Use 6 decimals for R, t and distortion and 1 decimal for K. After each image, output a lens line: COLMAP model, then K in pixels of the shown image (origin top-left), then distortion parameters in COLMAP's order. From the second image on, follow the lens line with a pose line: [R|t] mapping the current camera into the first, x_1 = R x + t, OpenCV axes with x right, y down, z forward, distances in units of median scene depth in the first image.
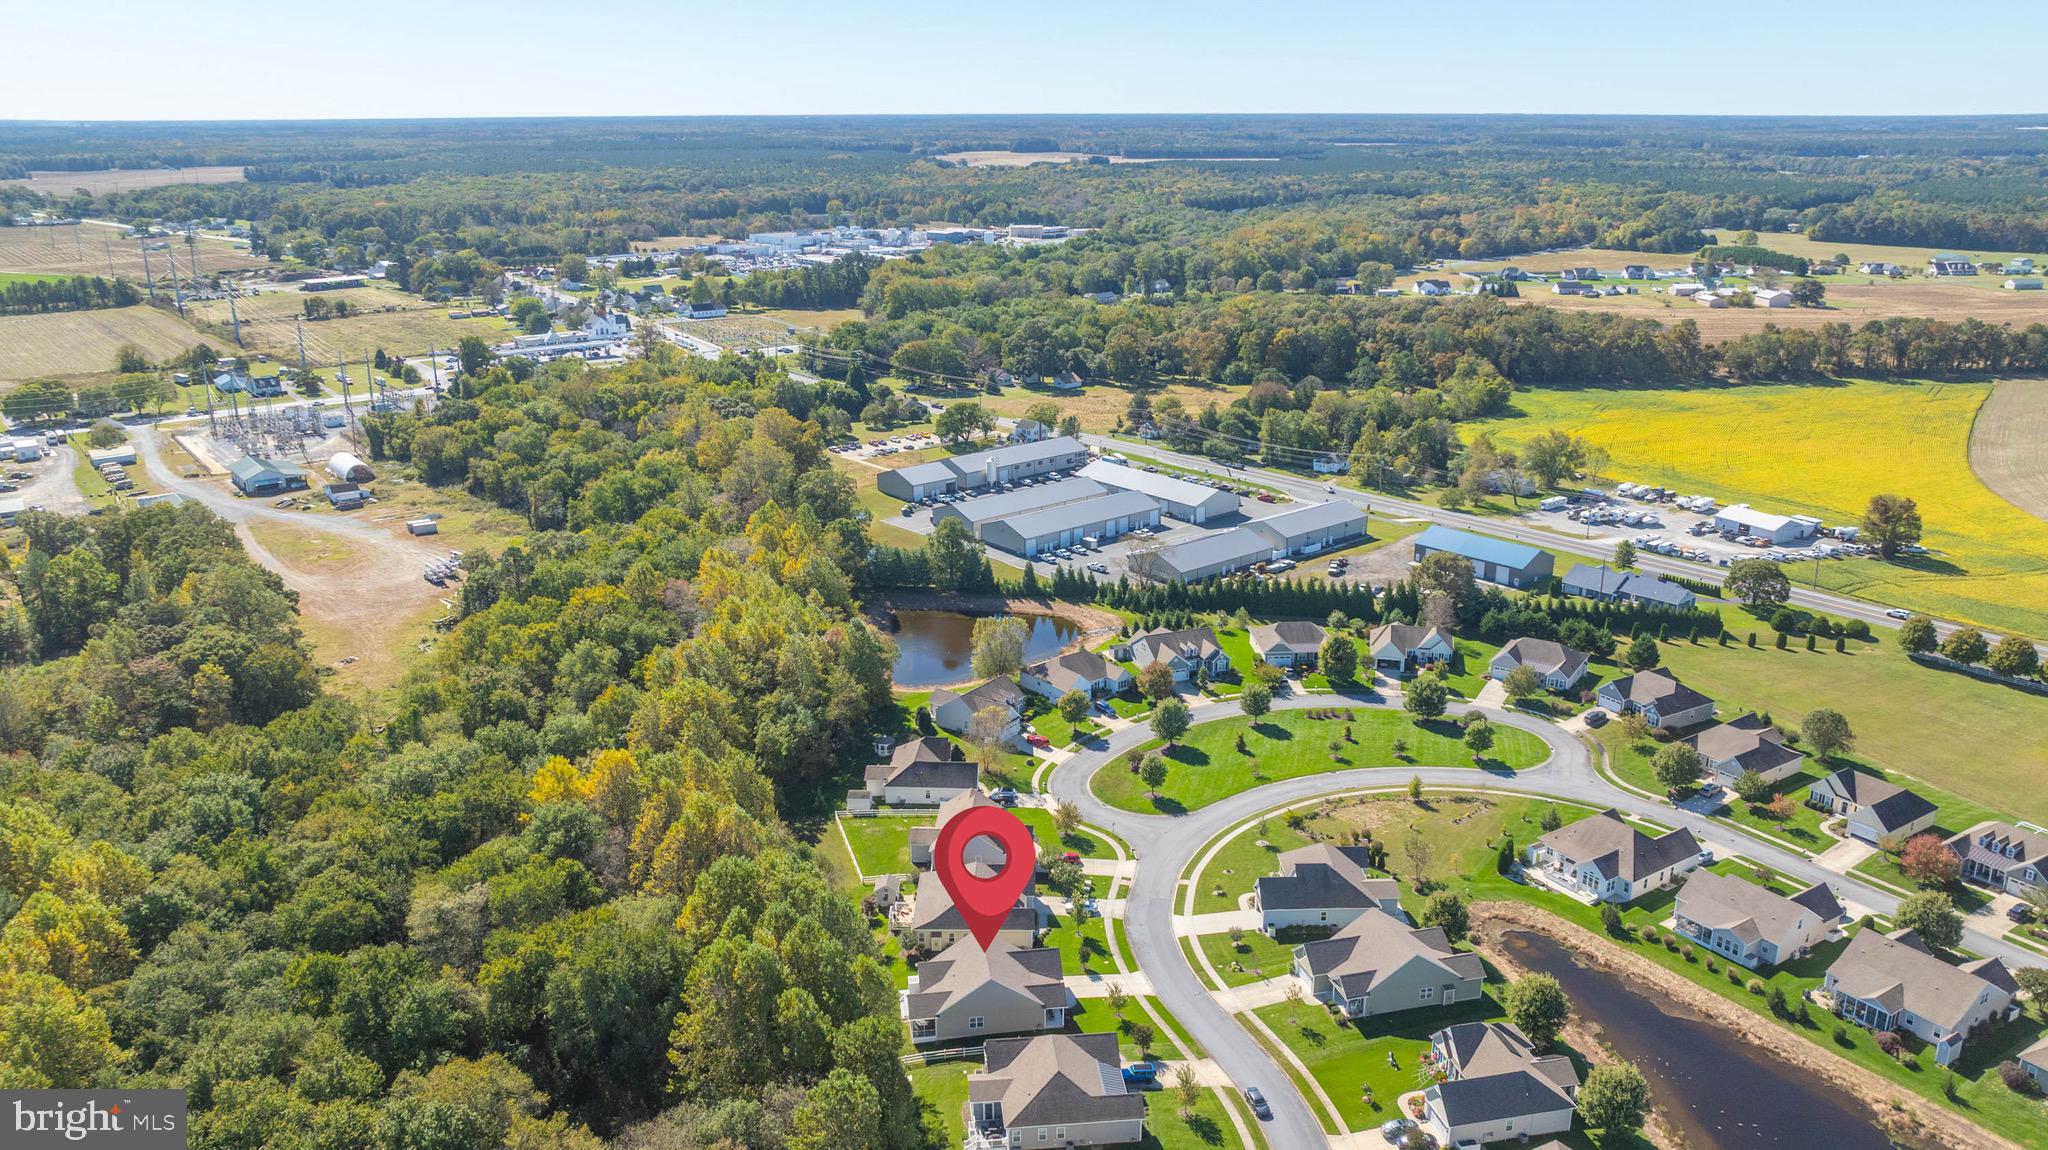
lens RADIAL K [[1459.4, 0, 1038.0], [0, 1459.4, 568.7], [0, 0, 1]] dist [-0.016961, 0.008129]
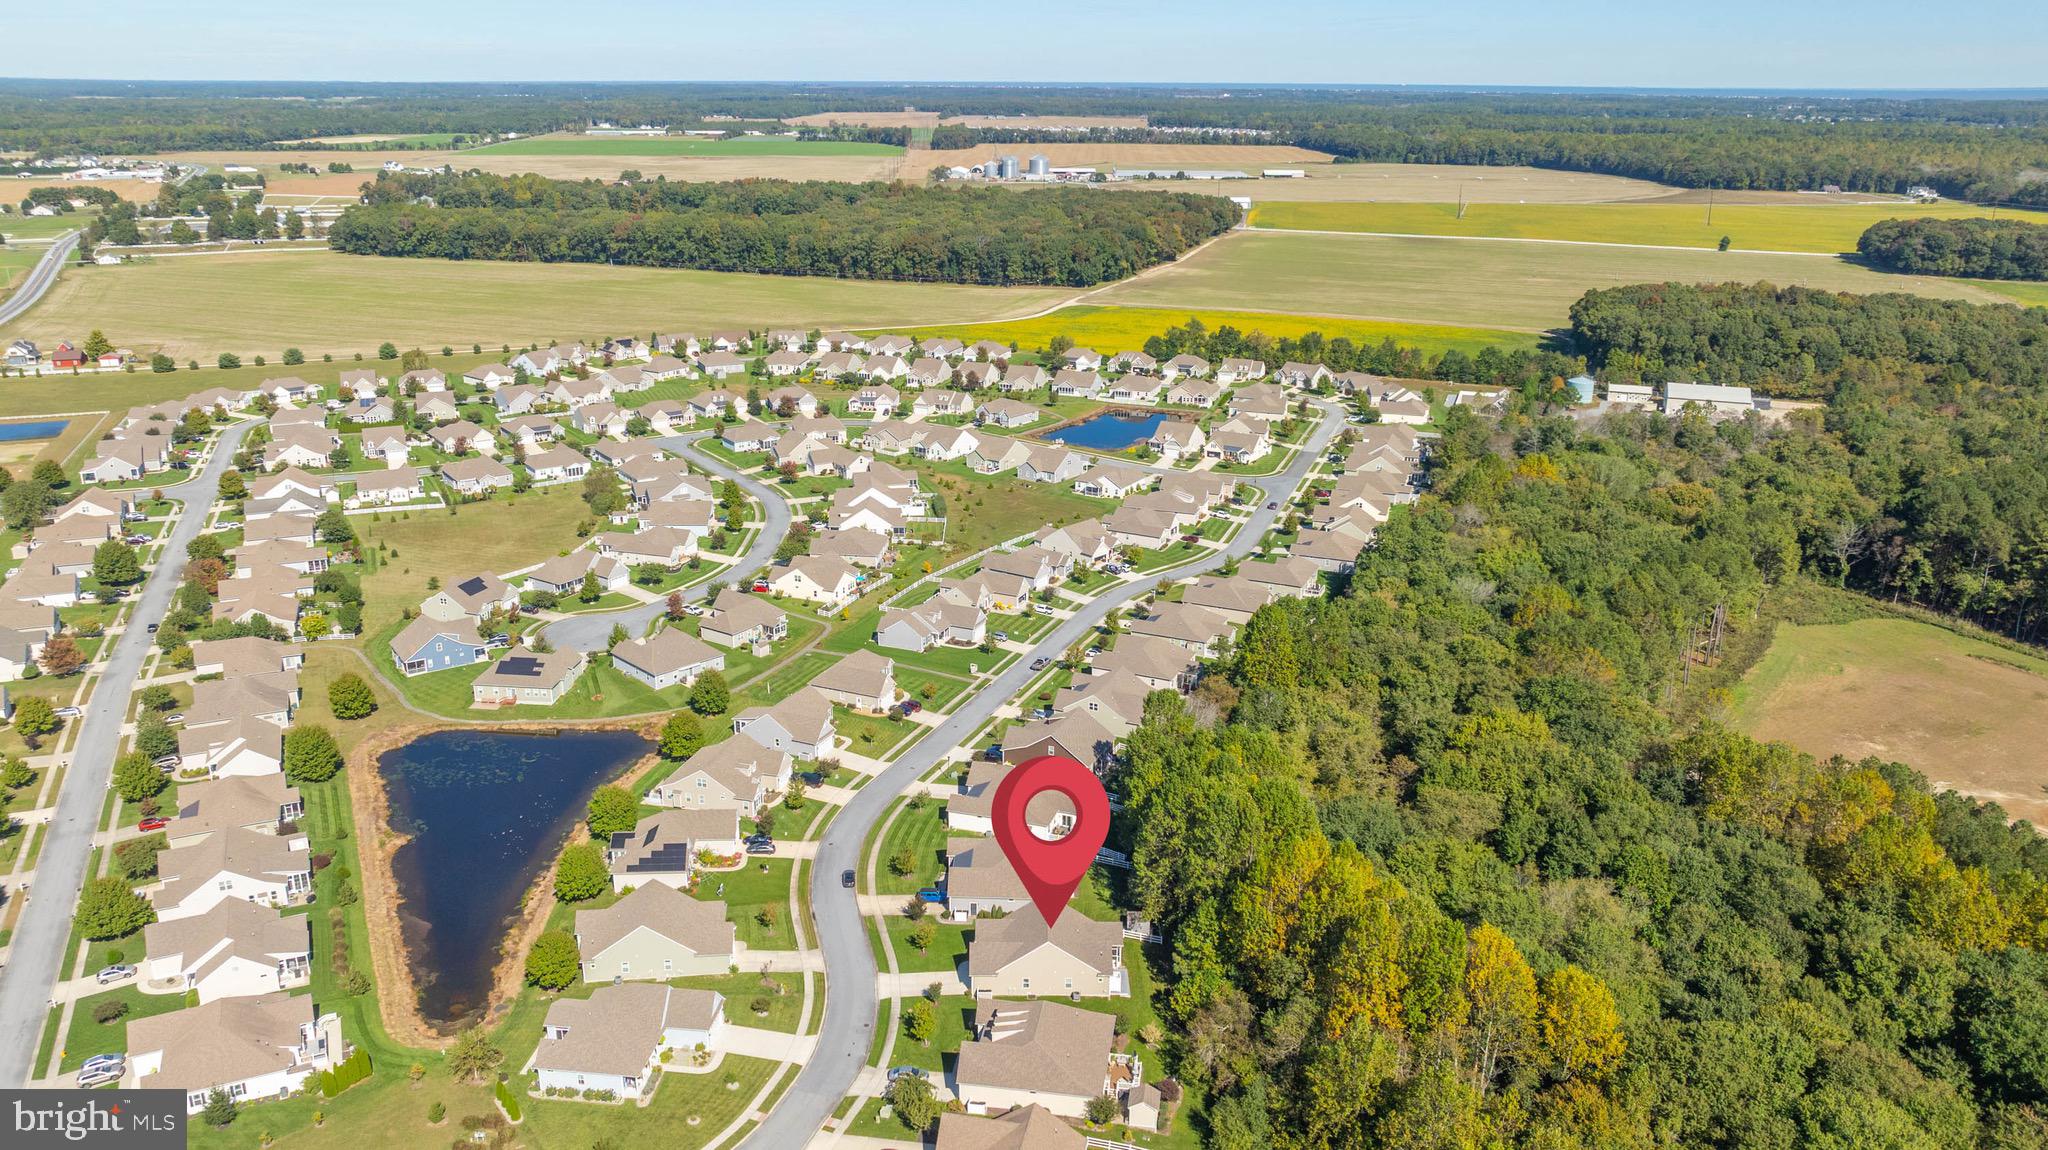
lens RADIAL K [[1459.4, 0, 1009.4], [0, 1459.4, 587.2], [0, 0, 1]] dist [-0.016961, 0.008129]
pose [[-0.986901, -0.059146, 0.150097, -0.113757], [0.039631, 0.812983, 0.580937, -0.397992], [-0.156386, 0.579276, -0.799989, 1.277153]]
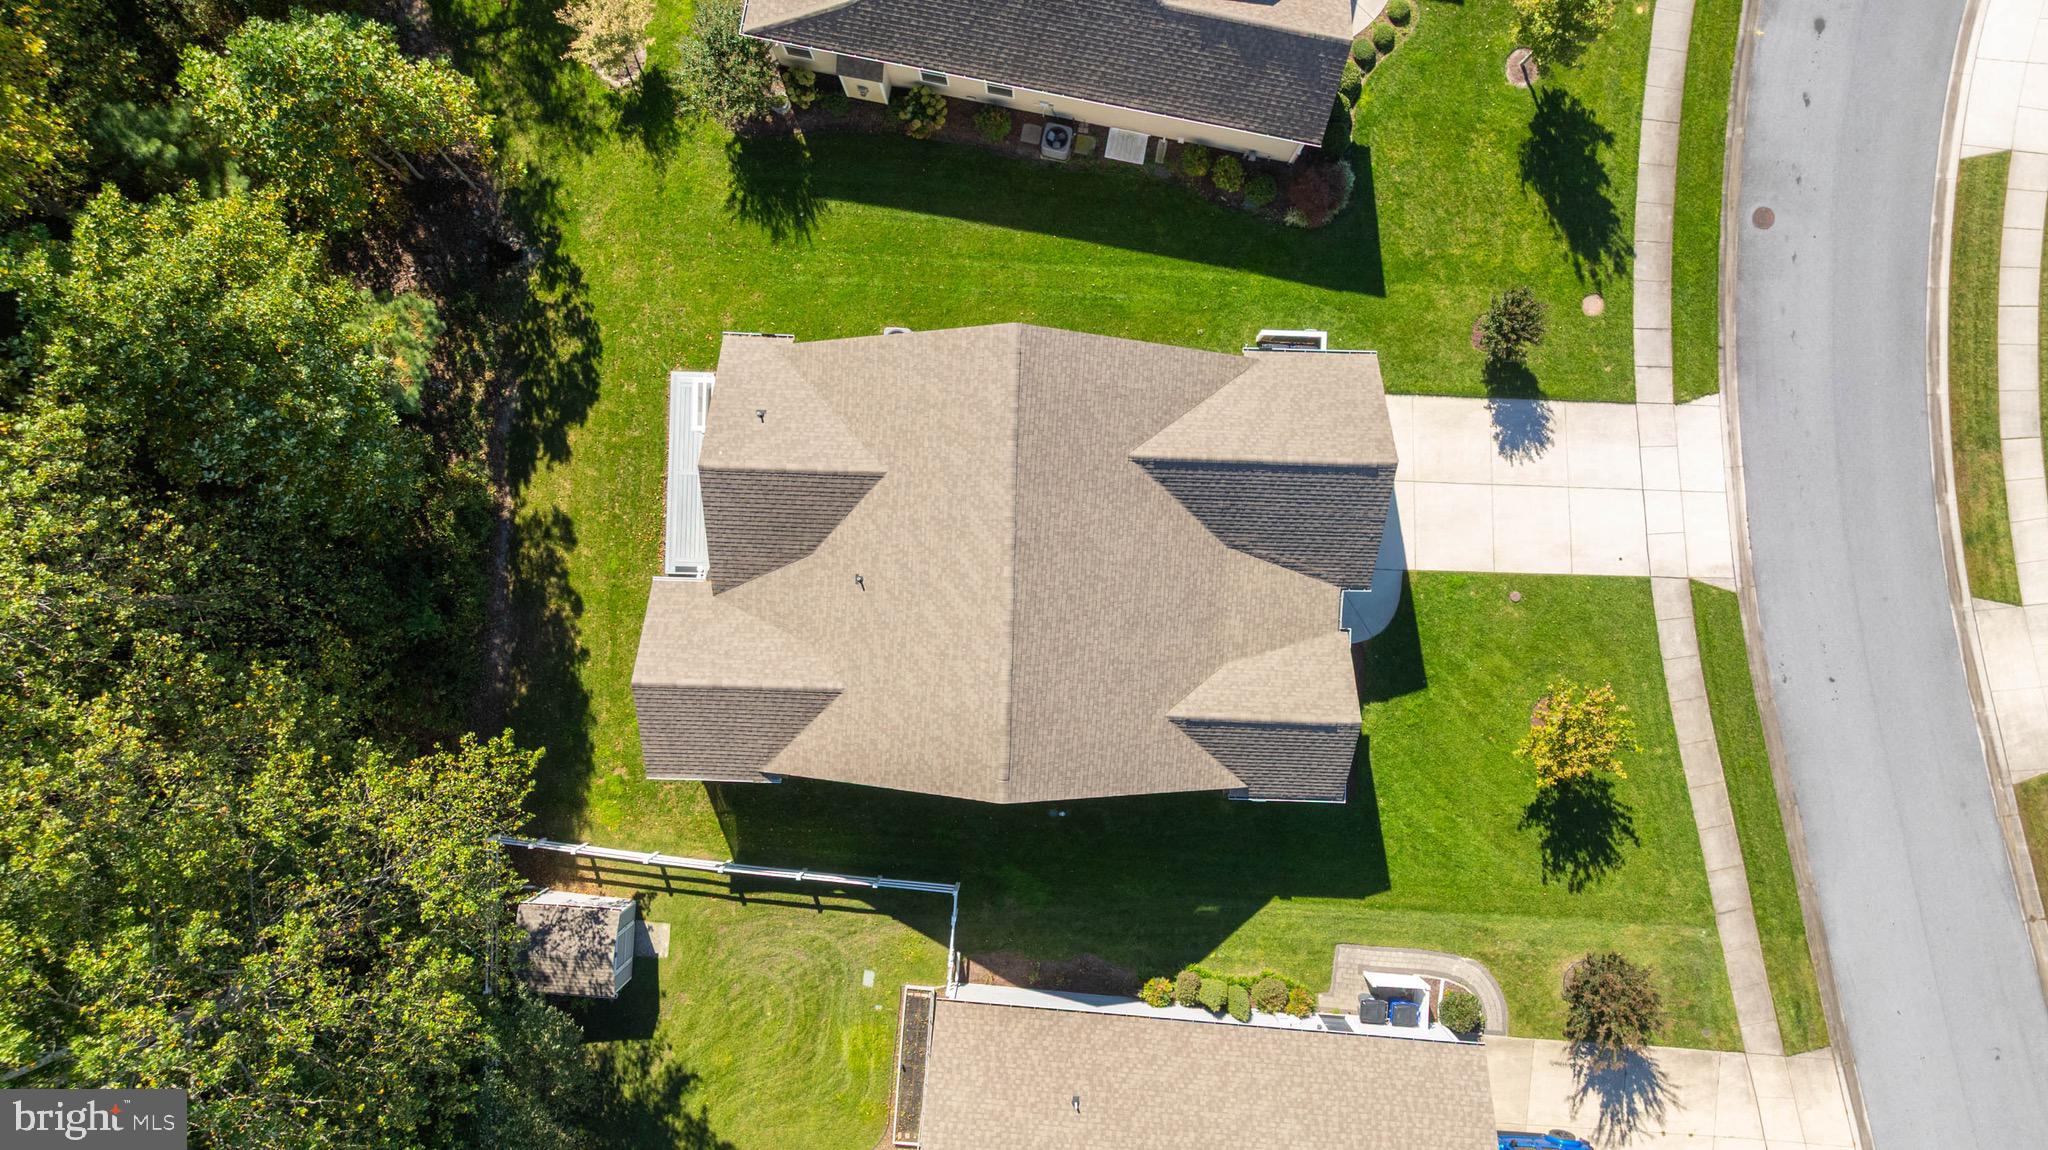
lens RADIAL K [[1459.4, 0, 1035.0], [0, 1459.4, 589.9], [0, 0, 1]] dist [-0.016961, 0.008129]
pose [[0.981976, 0.188968, -0.003635, -0.023803], [-0.052442, 0.290892, 0.955318, 0.057376], [0.181582, -0.937909, 0.295559, 0.707226]]
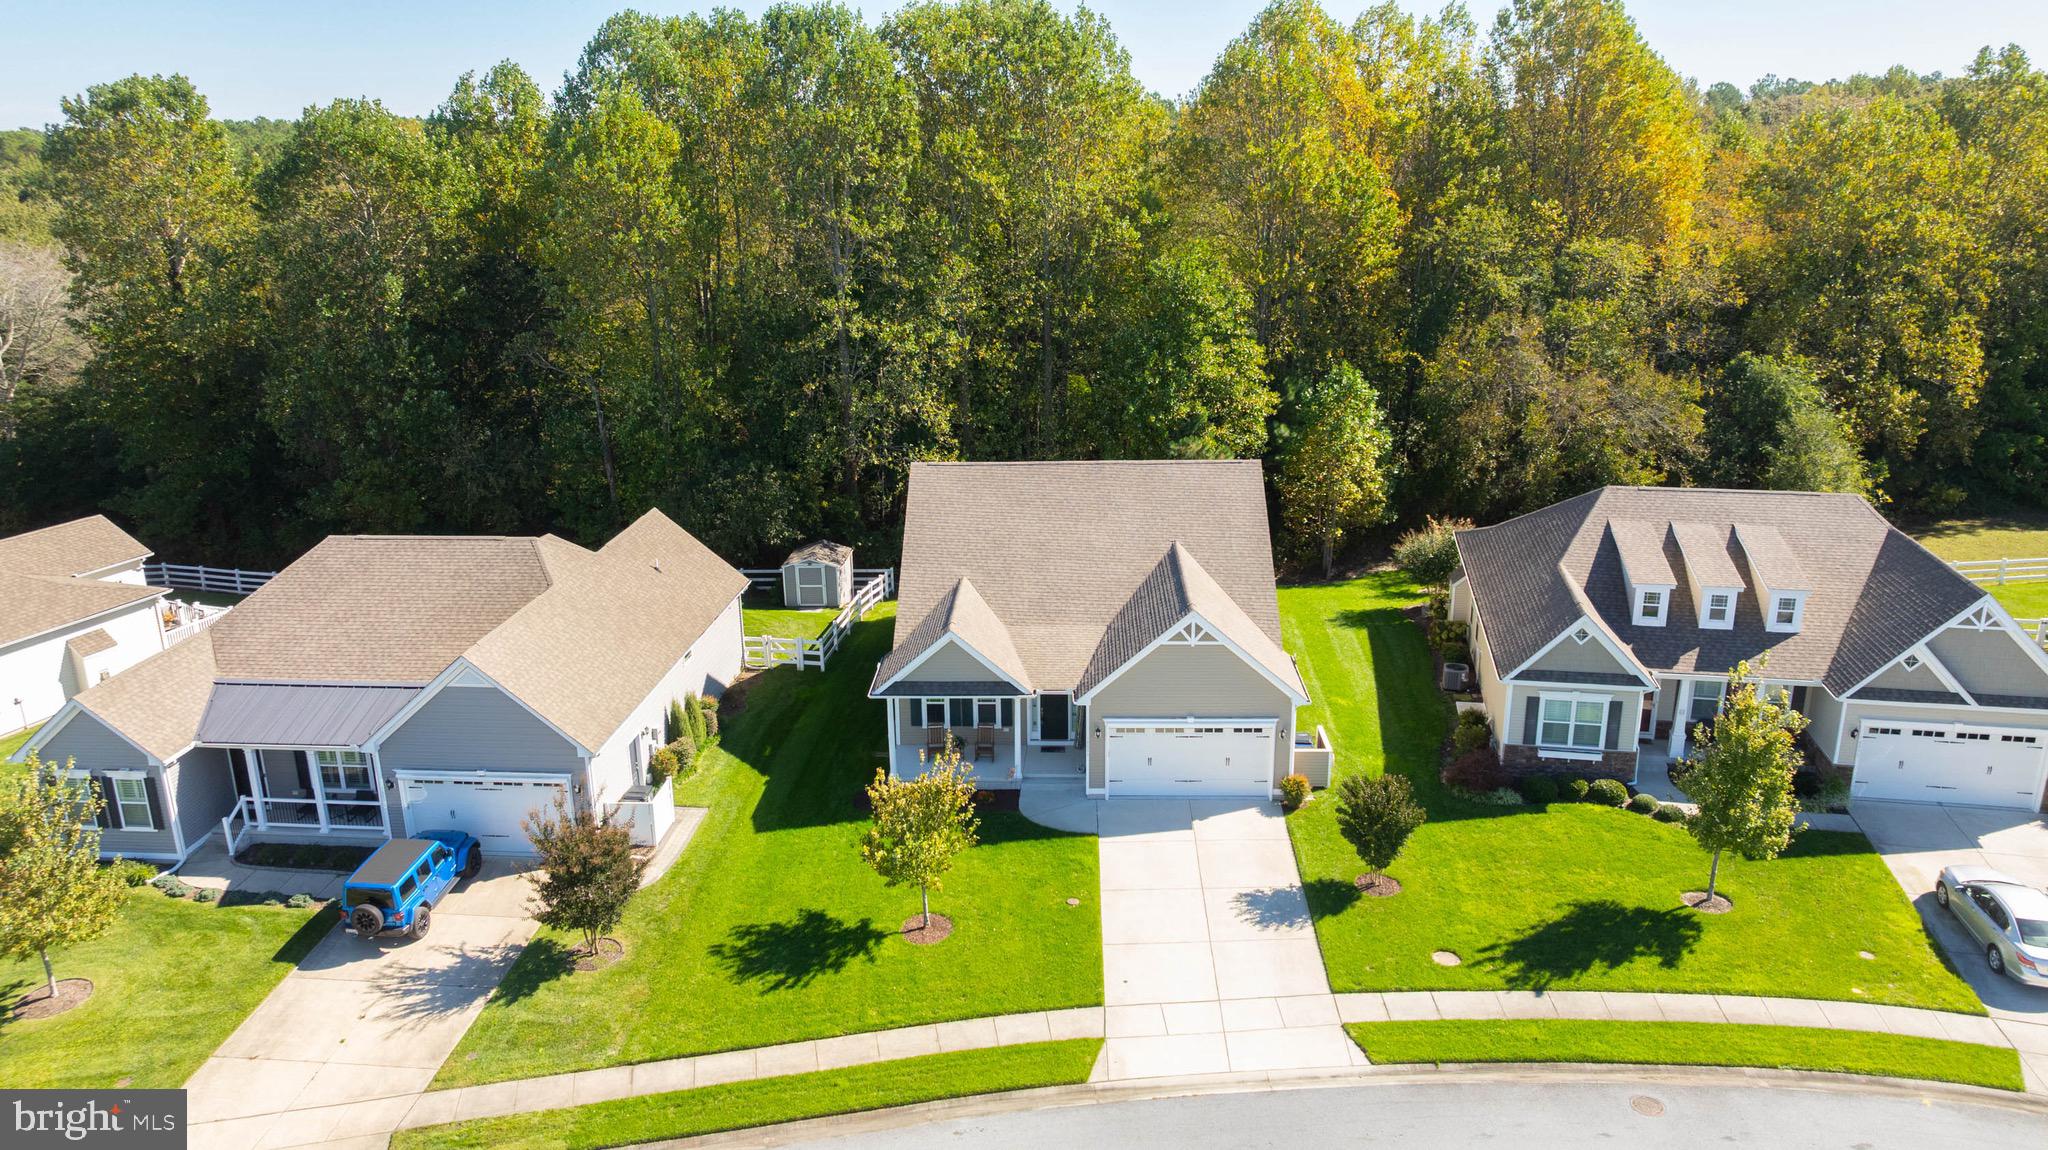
lens RADIAL K [[1459.4, 0, 1022.6], [0, 1459.4, 583.3], [0, 0, 1]] dist [-0.016961, 0.008129]
pose [[-0.194973, 0.292338, -0.936228, 0.169730], [-0.273065, 0.900628, 0.338089, 0.147291], [0.942030, 0.321570, -0.095771, 0.769871]]
